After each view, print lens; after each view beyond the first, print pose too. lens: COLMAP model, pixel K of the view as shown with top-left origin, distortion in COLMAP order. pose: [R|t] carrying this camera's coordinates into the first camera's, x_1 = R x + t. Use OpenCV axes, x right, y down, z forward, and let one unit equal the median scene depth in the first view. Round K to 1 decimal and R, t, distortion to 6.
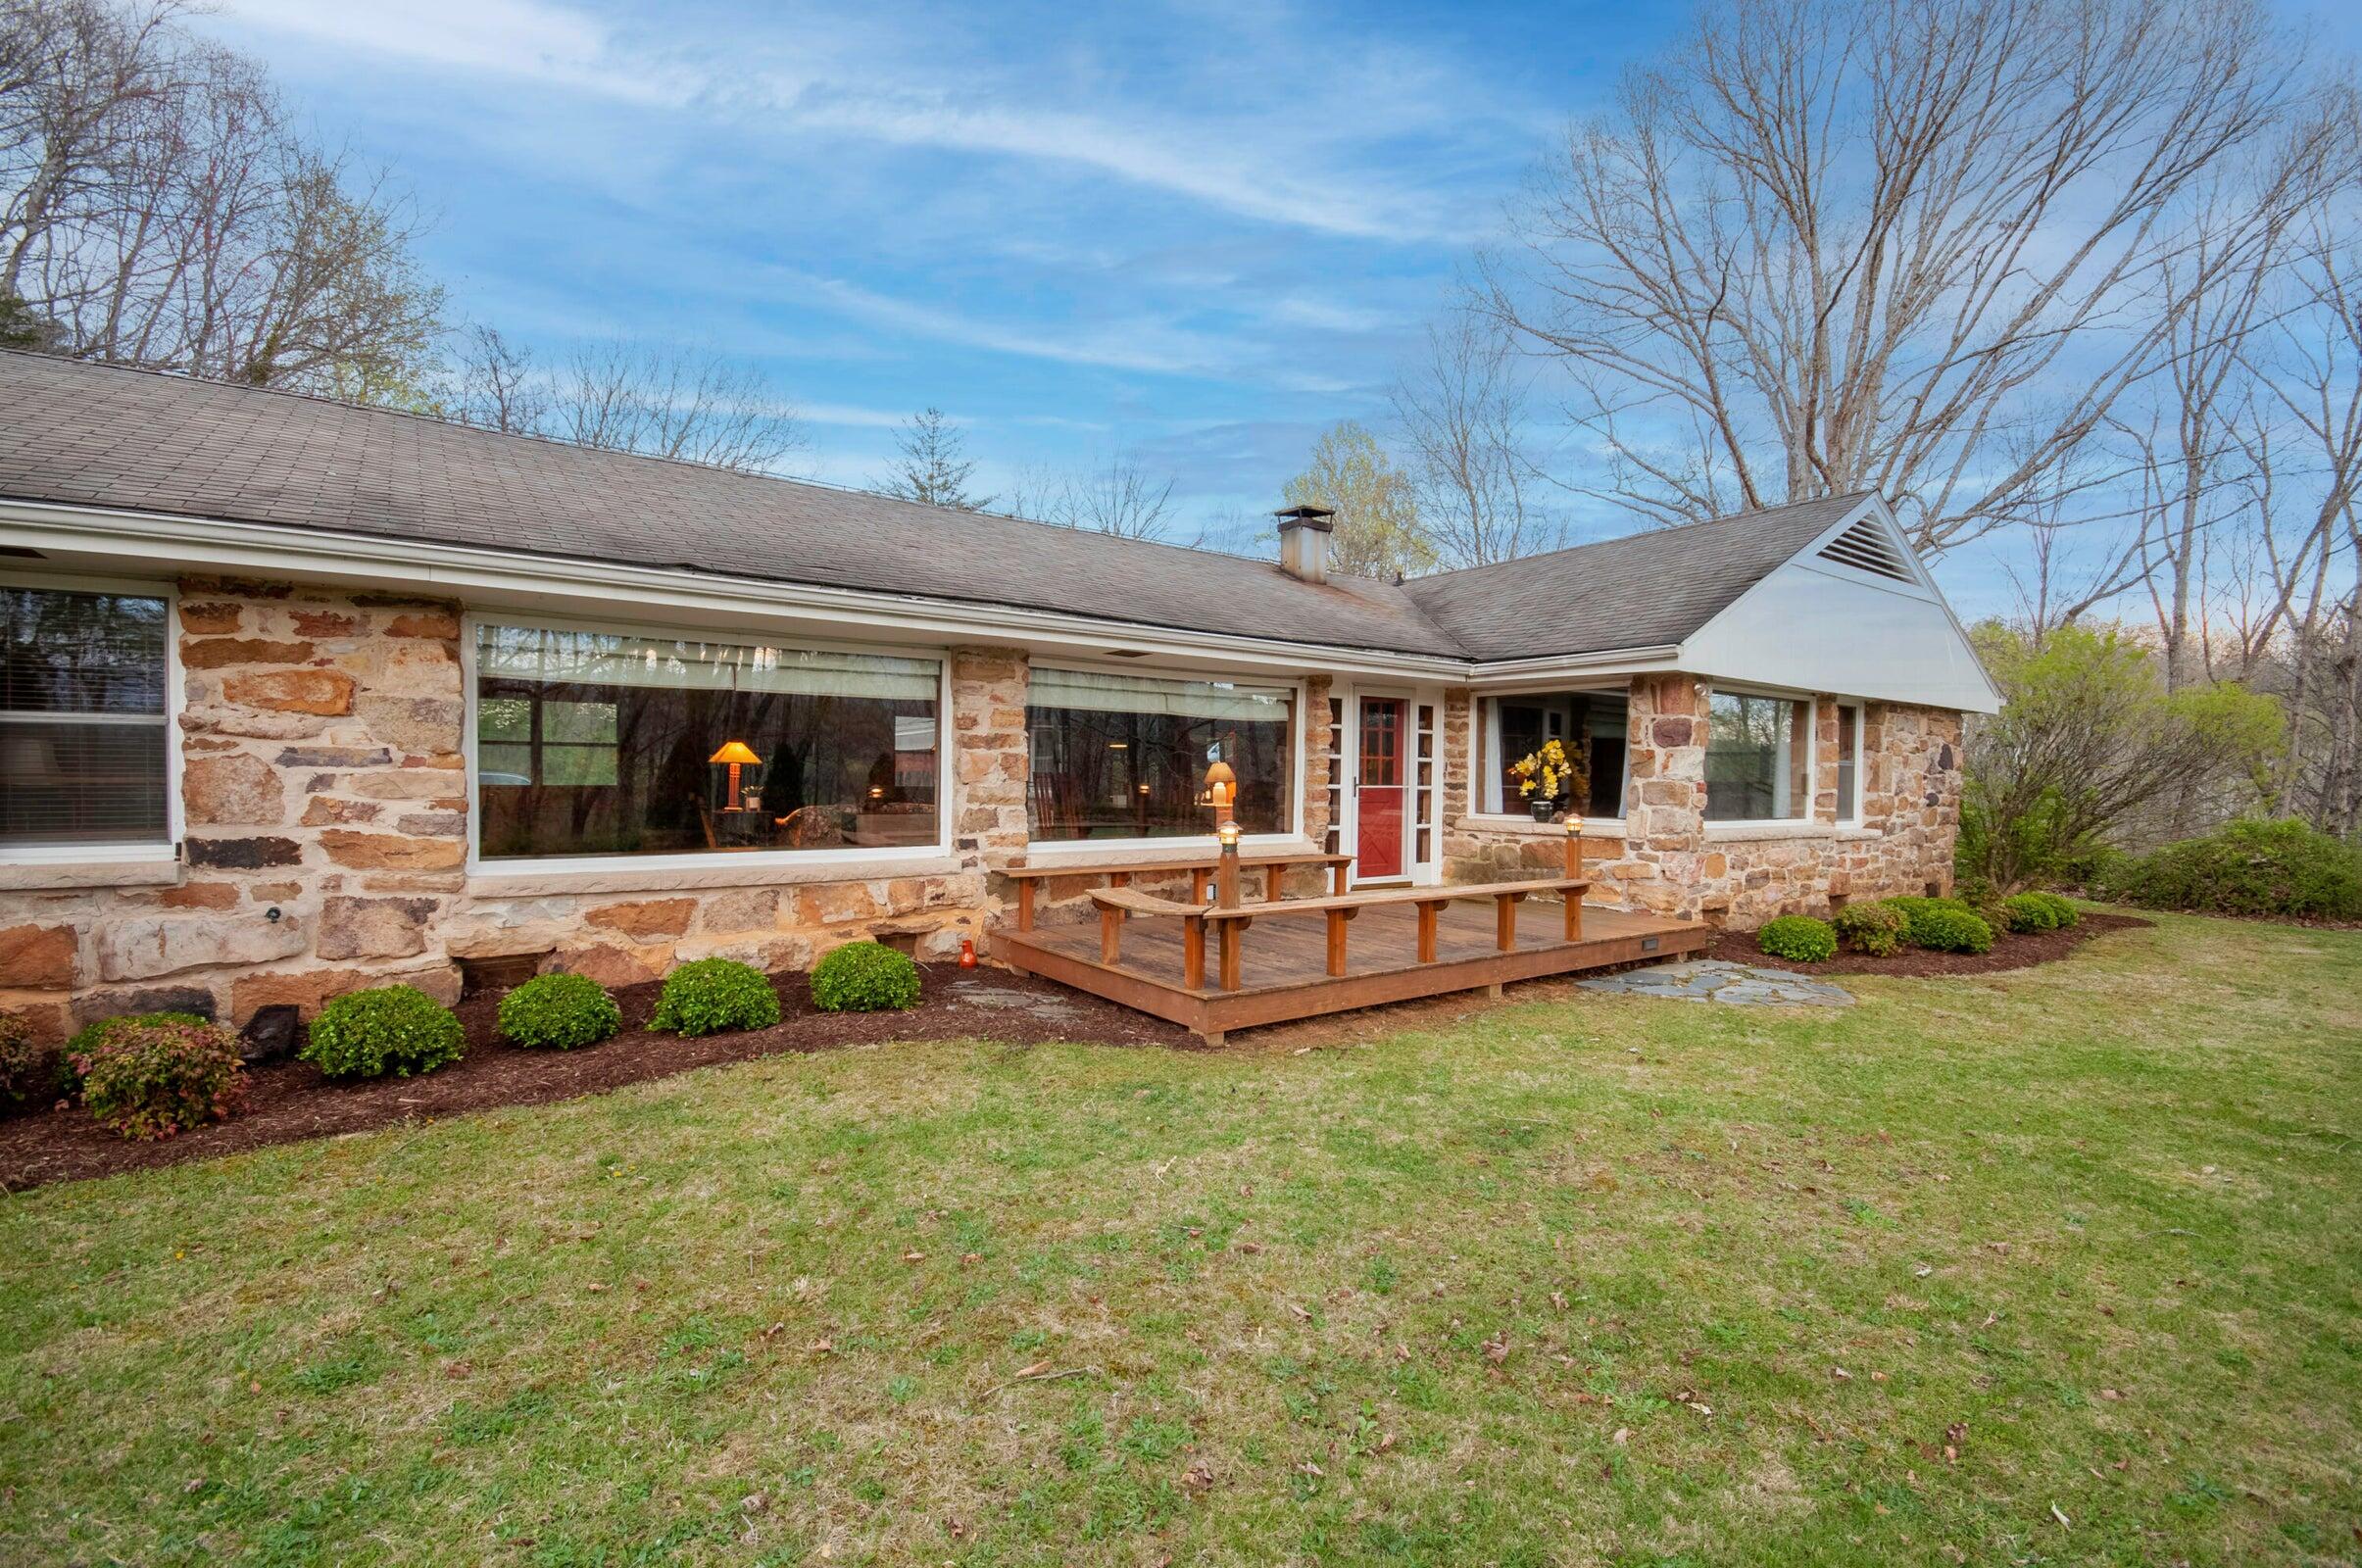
lens RADIAL K [[1036.3, 0, 1185.4], [0, 1036.3, 791.9], [0, 0, 1]] dist [0.000173, -0.004379]
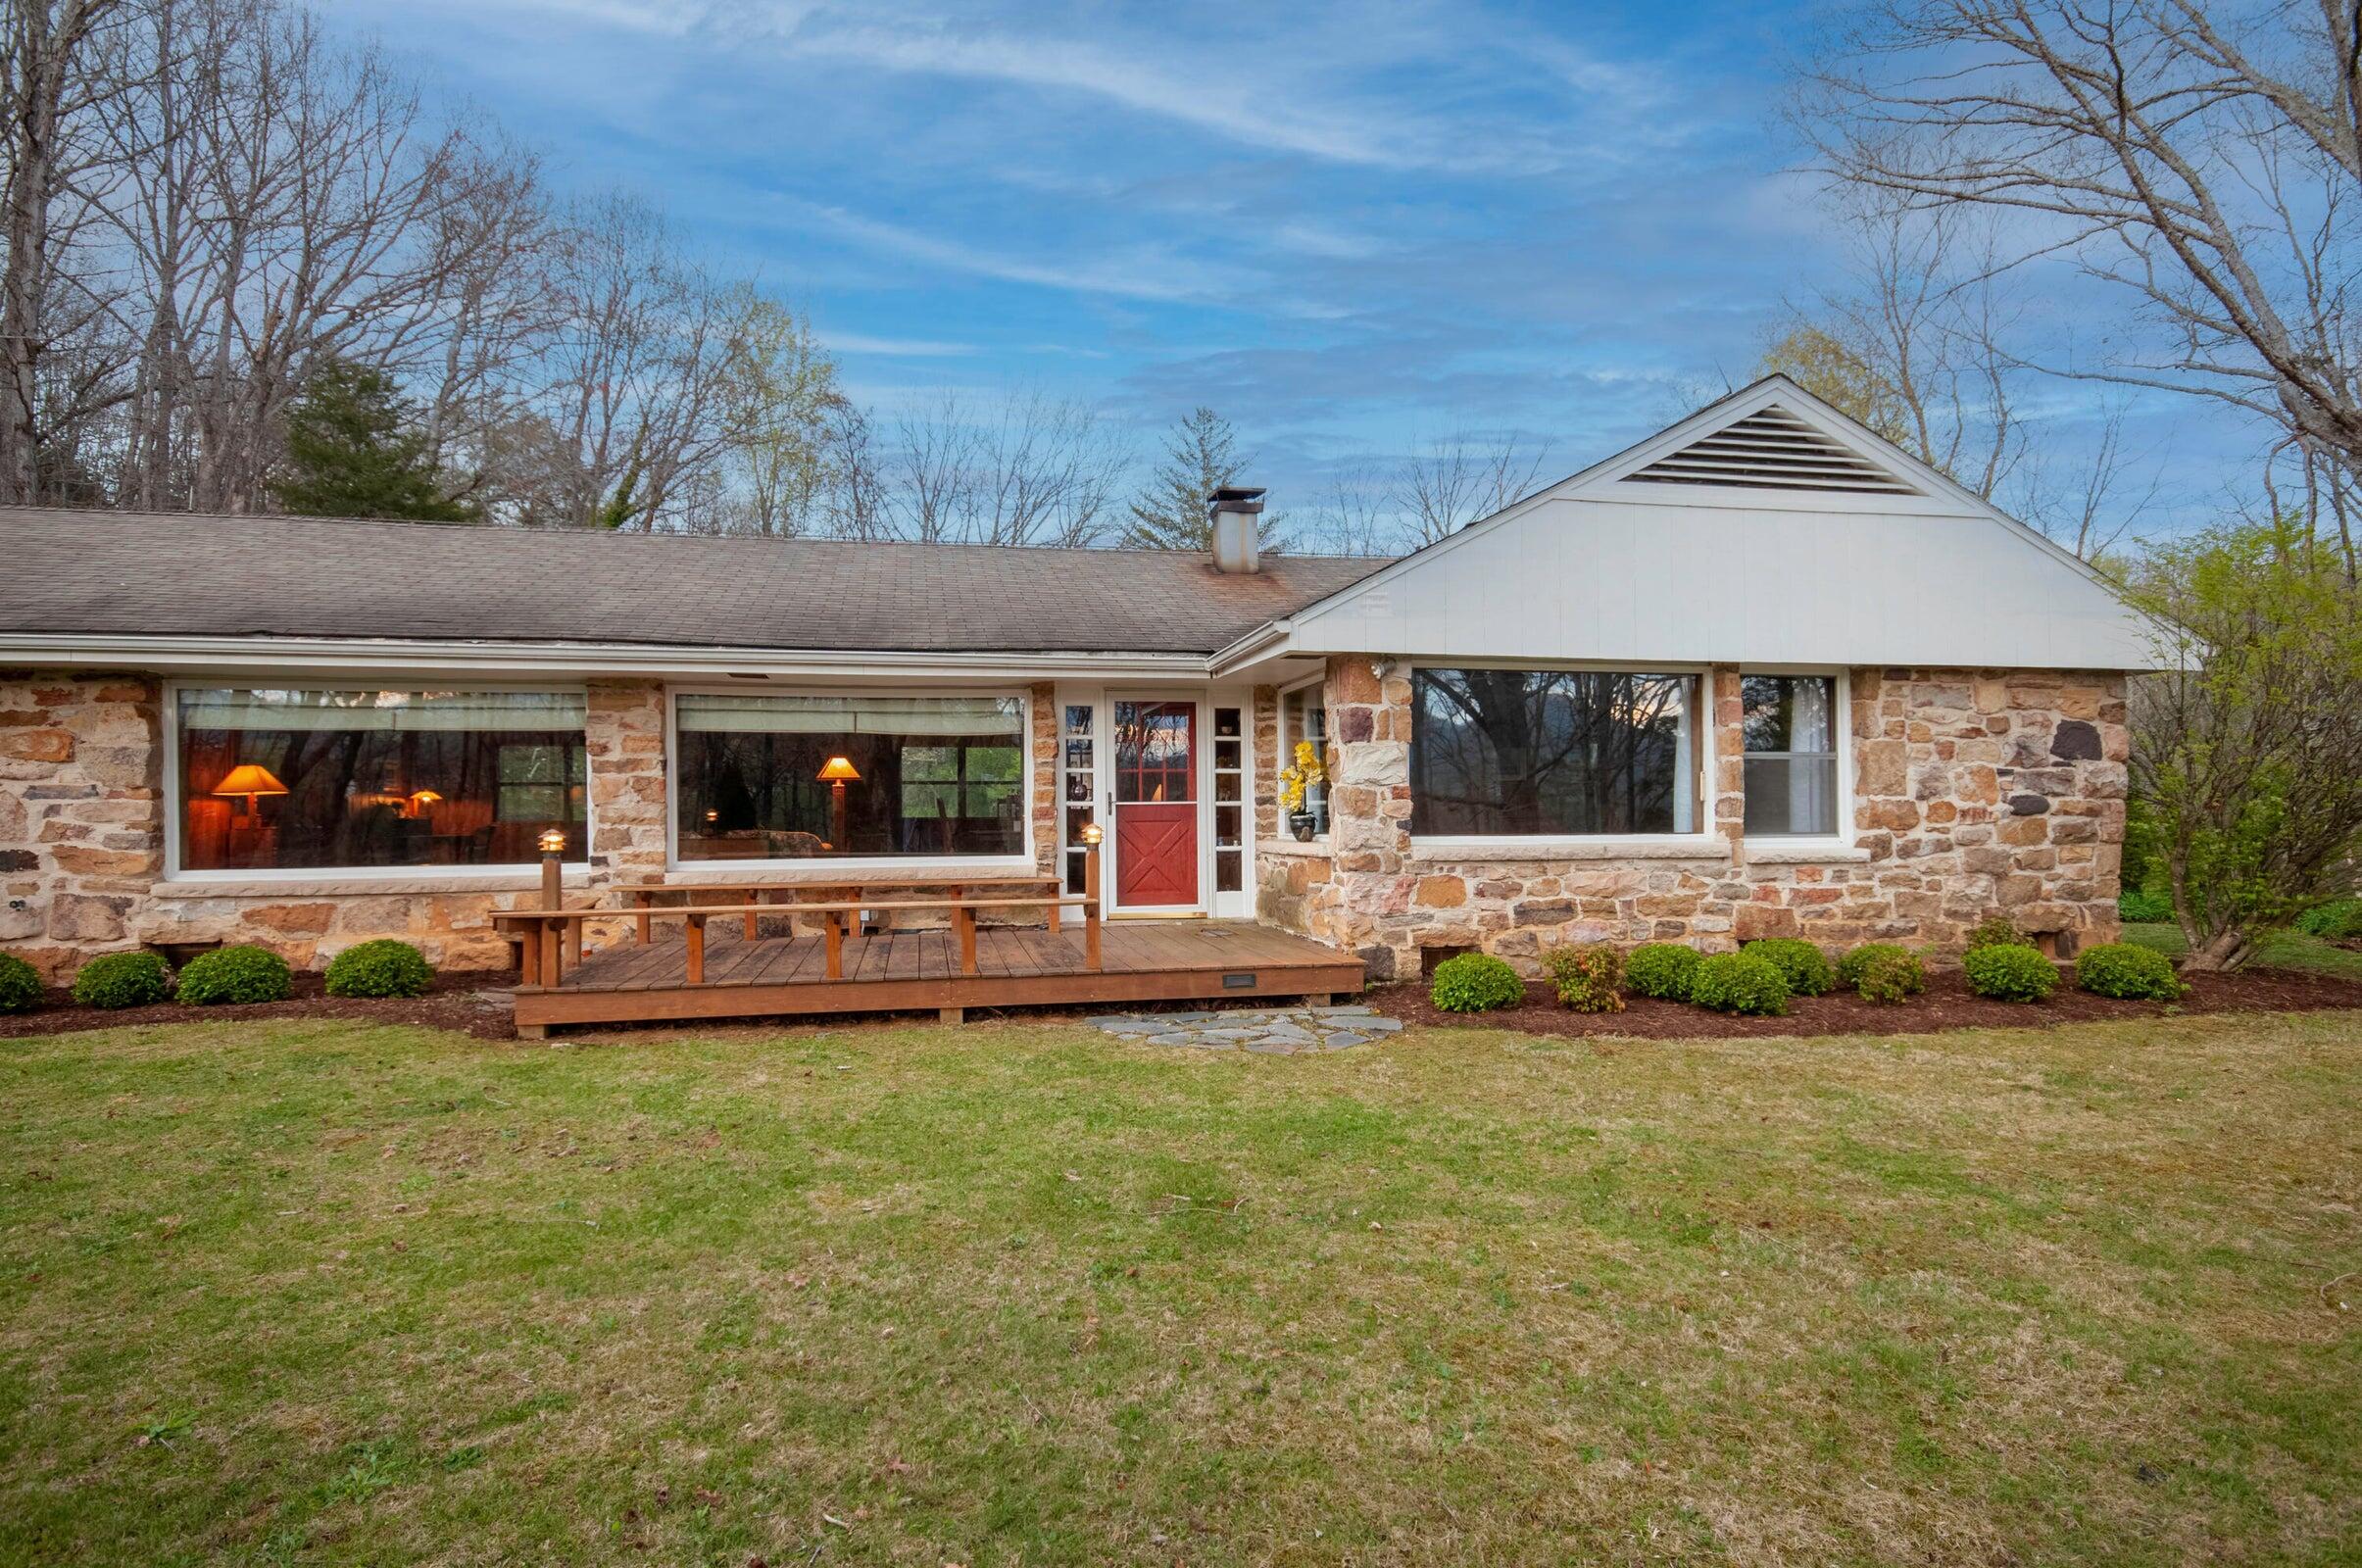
lens RADIAL K [[1231.6, 0, 1179.7], [0, 1231.6, 790.9], [0, 0, 1]] dist [0.010983, -0.000385]
pose [[0.912124, -0.027059, -0.409020, 0.941948], [0.012992, 0.999226, -0.037132, 0.035395], [0.409708, 0.028555, 0.911770, 0.078760]]
